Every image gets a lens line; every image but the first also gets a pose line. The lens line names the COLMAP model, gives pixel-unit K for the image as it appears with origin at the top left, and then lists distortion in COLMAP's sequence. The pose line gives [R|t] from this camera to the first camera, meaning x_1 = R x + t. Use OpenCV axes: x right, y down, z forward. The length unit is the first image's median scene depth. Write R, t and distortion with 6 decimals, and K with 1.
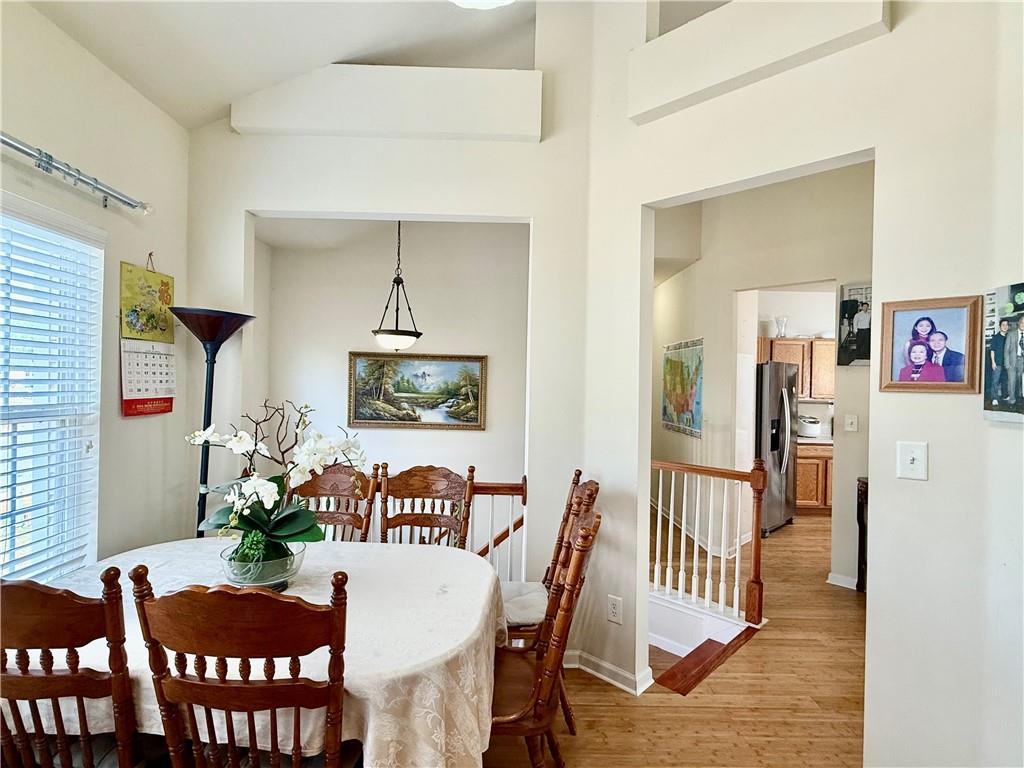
lens RADIAL K [[531.9, 0, 512.0], [0, 531.9, 384.0], [0, 0, 1]] dist [0.049214, 0.000034]
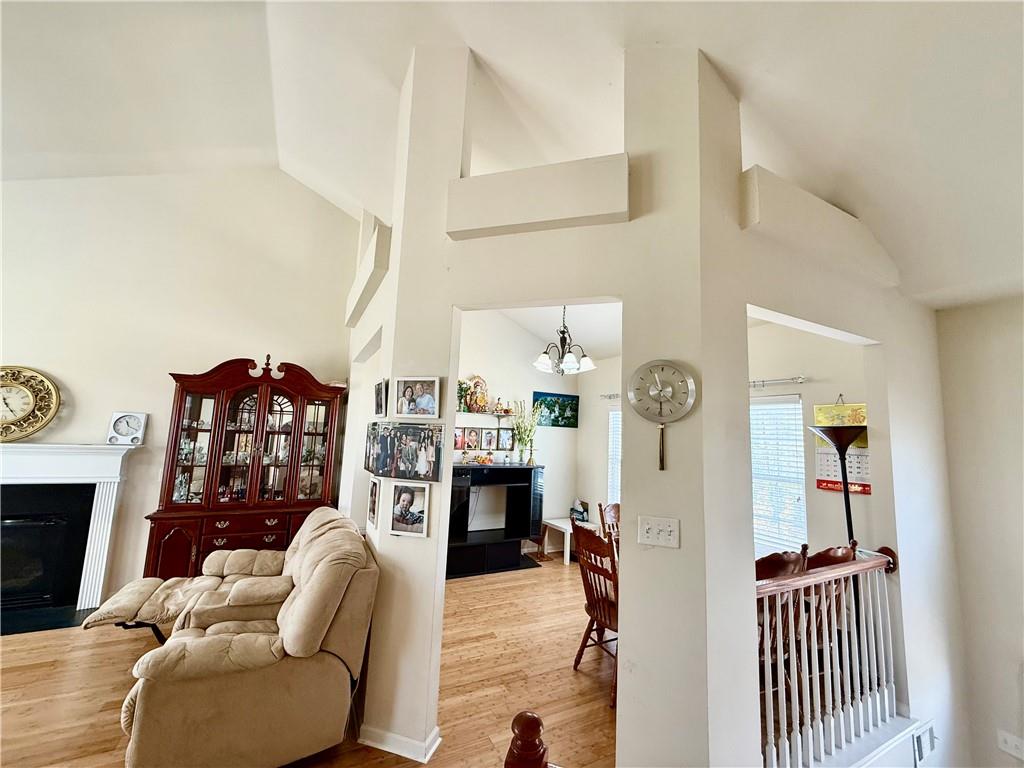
lens RADIAL K [[408.9, 0, 508.4], [0, 408.9, 385.3], [0, 0, 1]] dist [-0.000120, 0.000375]
pose [[-0.889424, -0.113123, -0.442864, 0.403612], [-0.061951, 0.989785, -0.128405, -0.020354], [0.452865, -0.086771, -0.887346, 0.819524]]
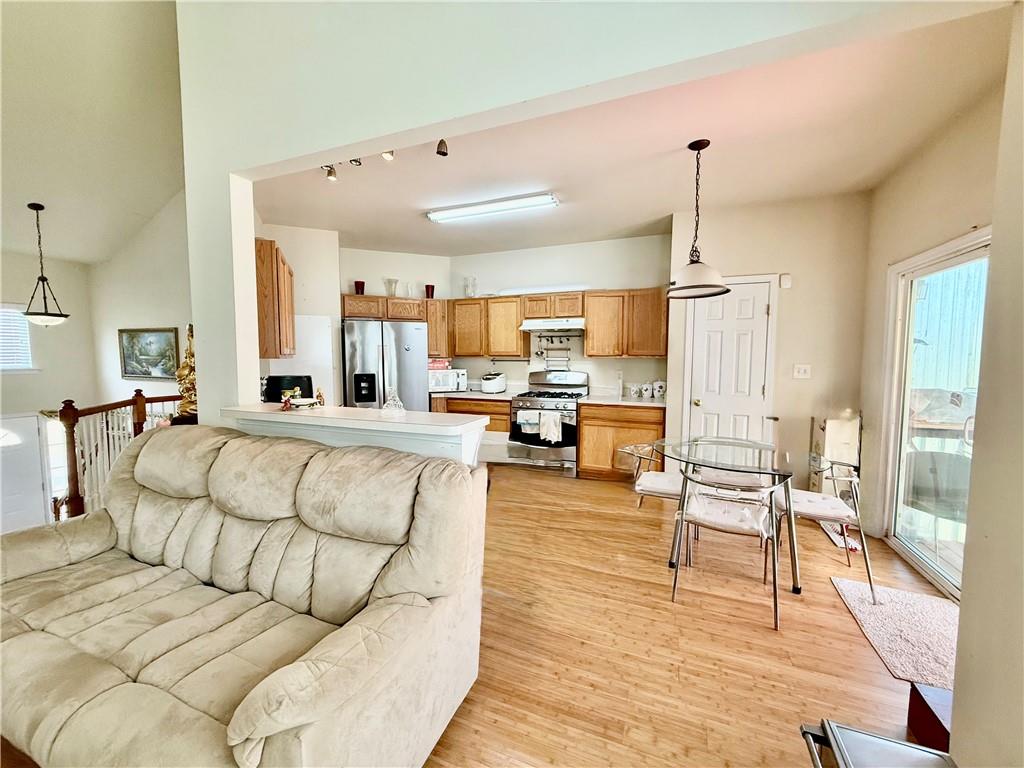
lens RADIAL K [[408.9, 0, 508.4], [0, 408.9, 385.3], [0, 0, 1]] dist [-0.000120, 0.000375]
pose [[0.920940, 0.004801, -0.389675, 1.157814], [0.020366, 0.997965, 0.060429, 0.049456], [0.389172, -0.063588, 0.918968, 0.354178]]
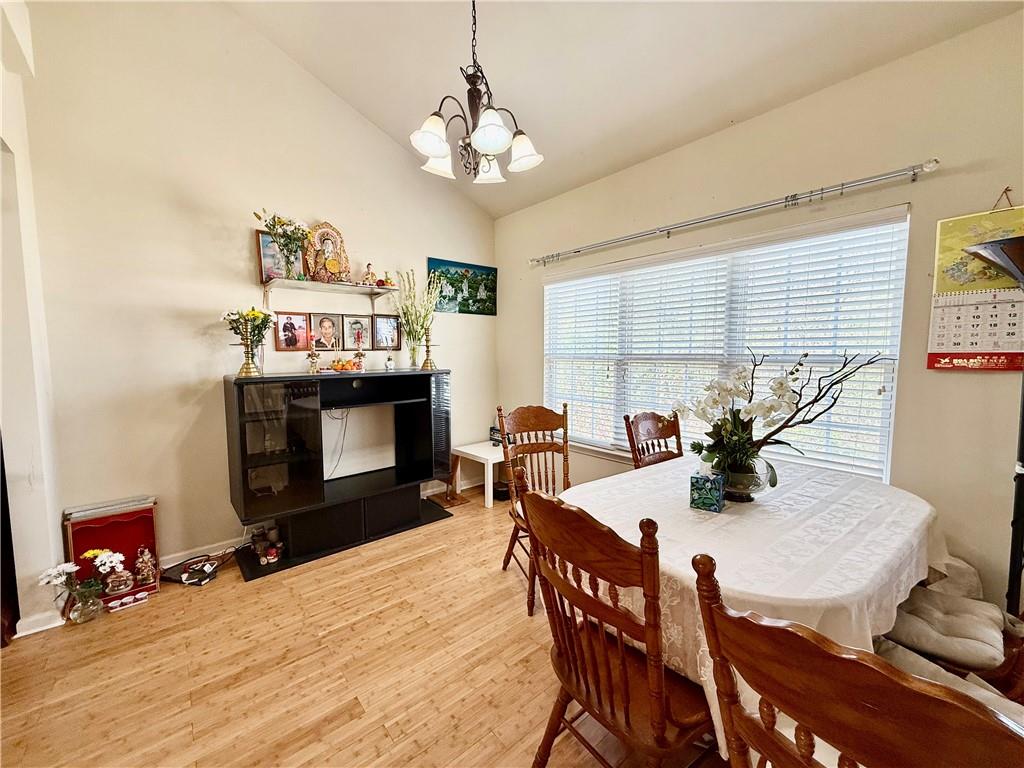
lens RADIAL K [[408.9, 0, 508.4], [0, 408.9, 385.3], [0, 0, 1]] dist [-0.000120, 0.000375]
pose [[-0.769116, 0.035019, -0.638149, 0.195181], [-0.011707, 0.997558, 0.068851, 0.020819], [0.639002, 0.060426, -0.766828, 0.499294]]
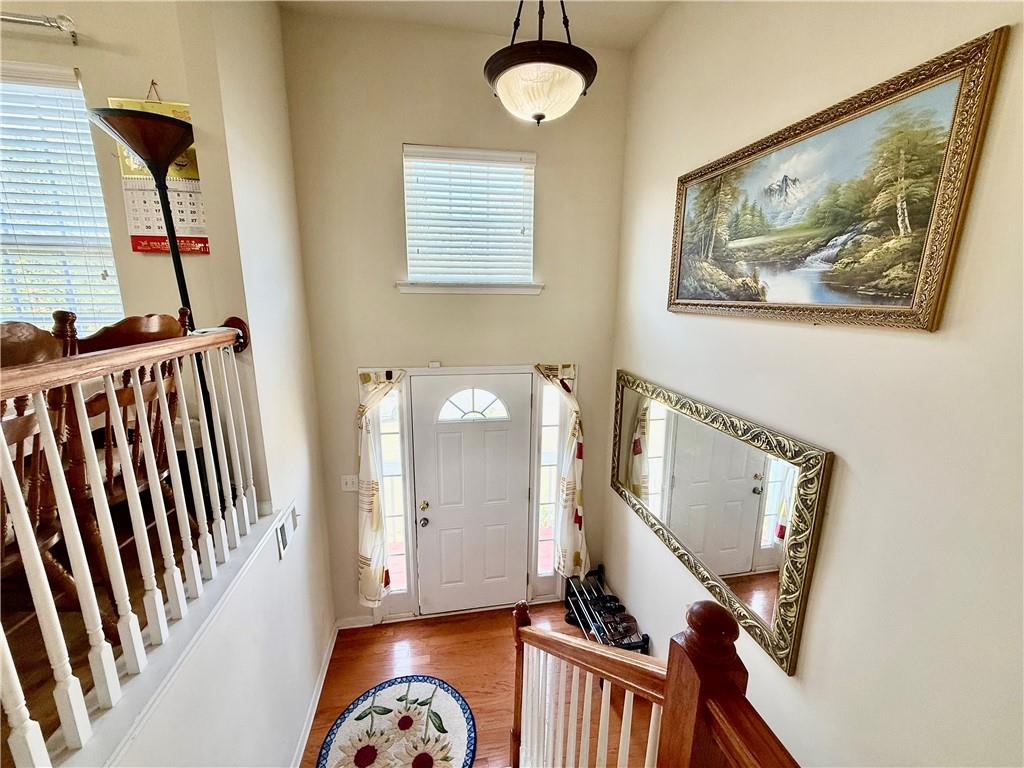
lens RADIAL K [[408.9, 0, 508.4], [0, 408.9, 385.3], [0, 0, 1]] dist [-0.000120, 0.000375]
pose [[0.169744, 0.189654, -0.967067, 0.129241], [-0.005321, 0.981470, 0.191544, 0.074946], [0.985474, -0.027368, 0.167608, 0.736590]]
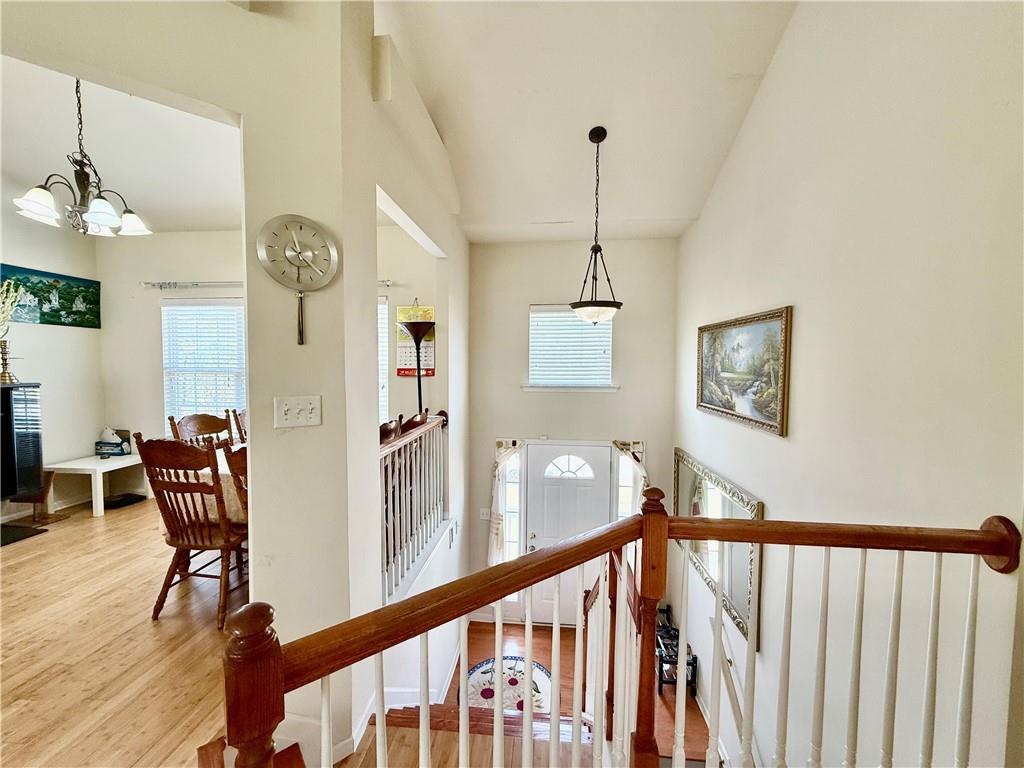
lens RADIAL K [[408.2, 0, 511.6], [0, 408.2, 385.5], [0, 0, 1]] dist [0.000588, -0.000048]
pose [[-0.102362, 0.027240, -0.994374, 0.419108], [-0.008442, 0.999565, 0.028251, 0.021579], [0.994711, 0.011287, -0.102087, 0.751402]]
